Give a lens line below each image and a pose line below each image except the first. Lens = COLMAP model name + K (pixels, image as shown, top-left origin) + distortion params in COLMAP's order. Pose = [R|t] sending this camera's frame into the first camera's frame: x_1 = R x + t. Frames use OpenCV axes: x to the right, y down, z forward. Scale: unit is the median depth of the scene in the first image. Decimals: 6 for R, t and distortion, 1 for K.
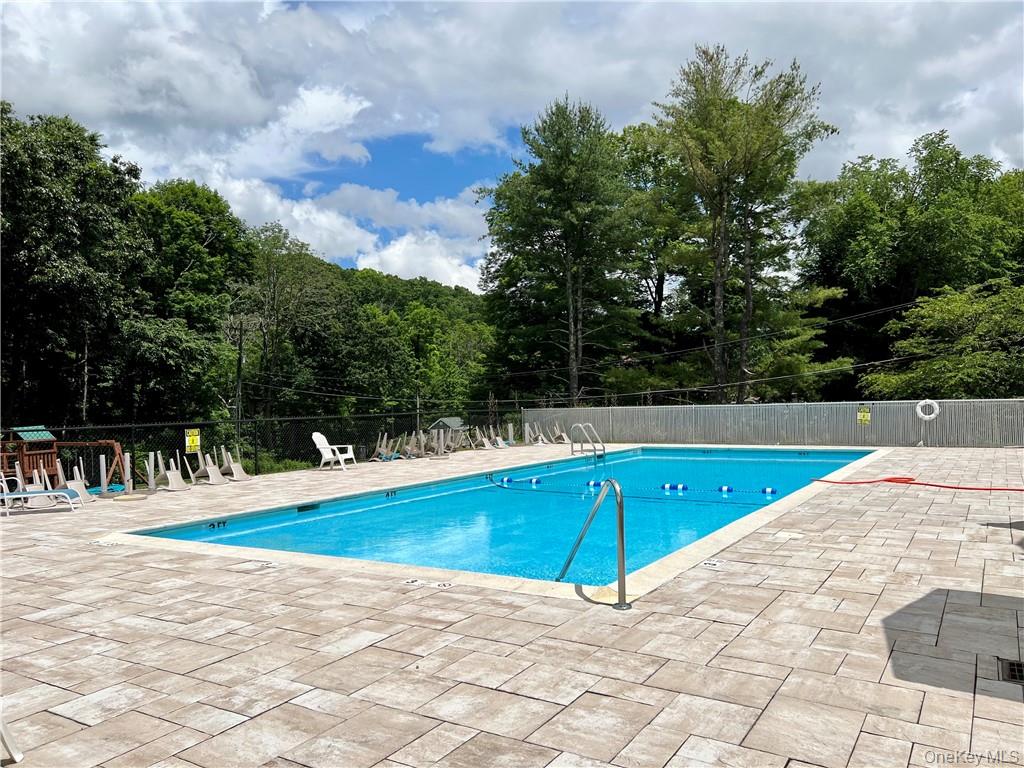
lens RADIAL K [[786.3, 0, 510.3], [0, 786.3, 385.3], [0, 0, 1]] dist [0.009455, -0.007055]
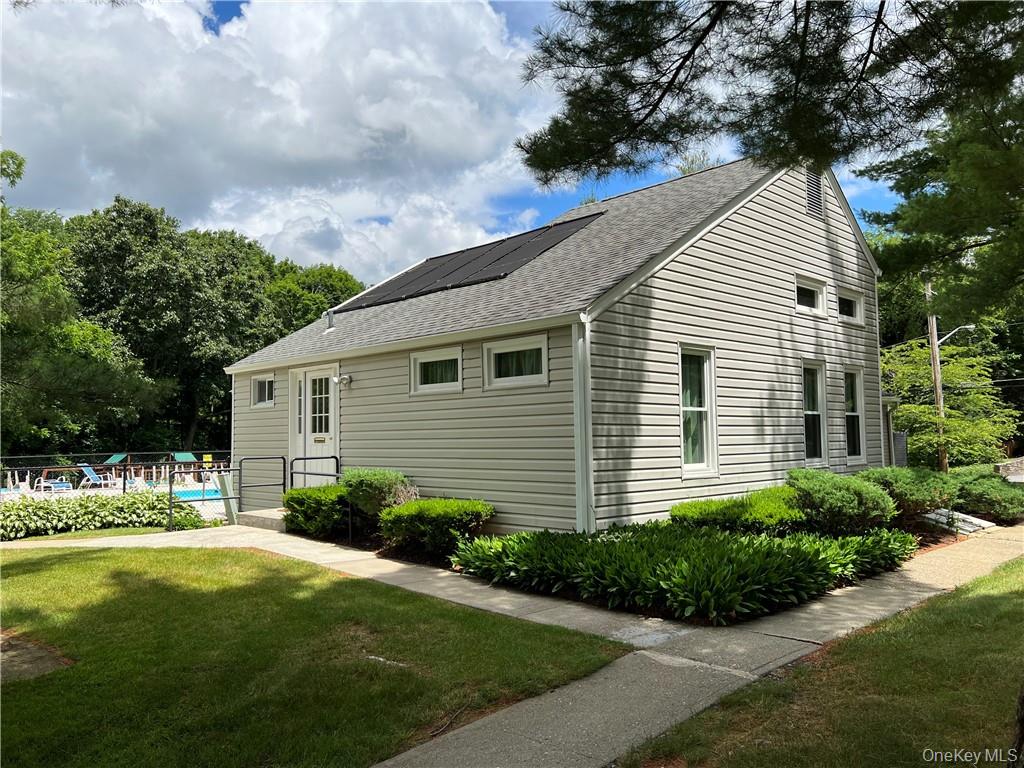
lens RADIAL K [[786.3, 0, 510.9], [0, 786.3, 386.7], [0, 0, 1]] dist [0.009455, -0.007055]
pose [[0.971622, -0.001659, -0.236534, 0.319739], [-0.007860, 0.999197, -0.039298, -0.017082], [0.236409, 0.040042, 0.970828, -0.296442]]
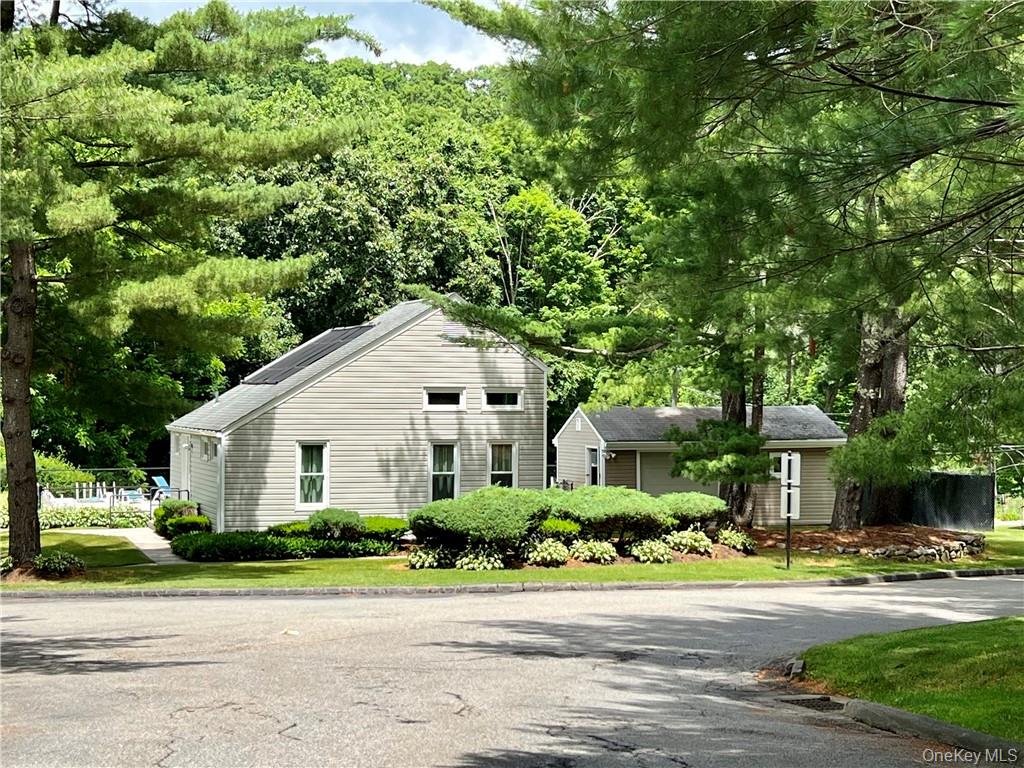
lens RADIAL K [[1819.3, 0, 512.5], [0, 1819.3, 383.9], [0, 0, 1]] dist [0.013524, 0.000000]
pose [[0.774910, 0.021885, -0.631692, 1.136436], [-0.009831, 0.999697, 0.022575, -0.104147], [0.631995, -0.011284, 0.774890, -0.833141]]
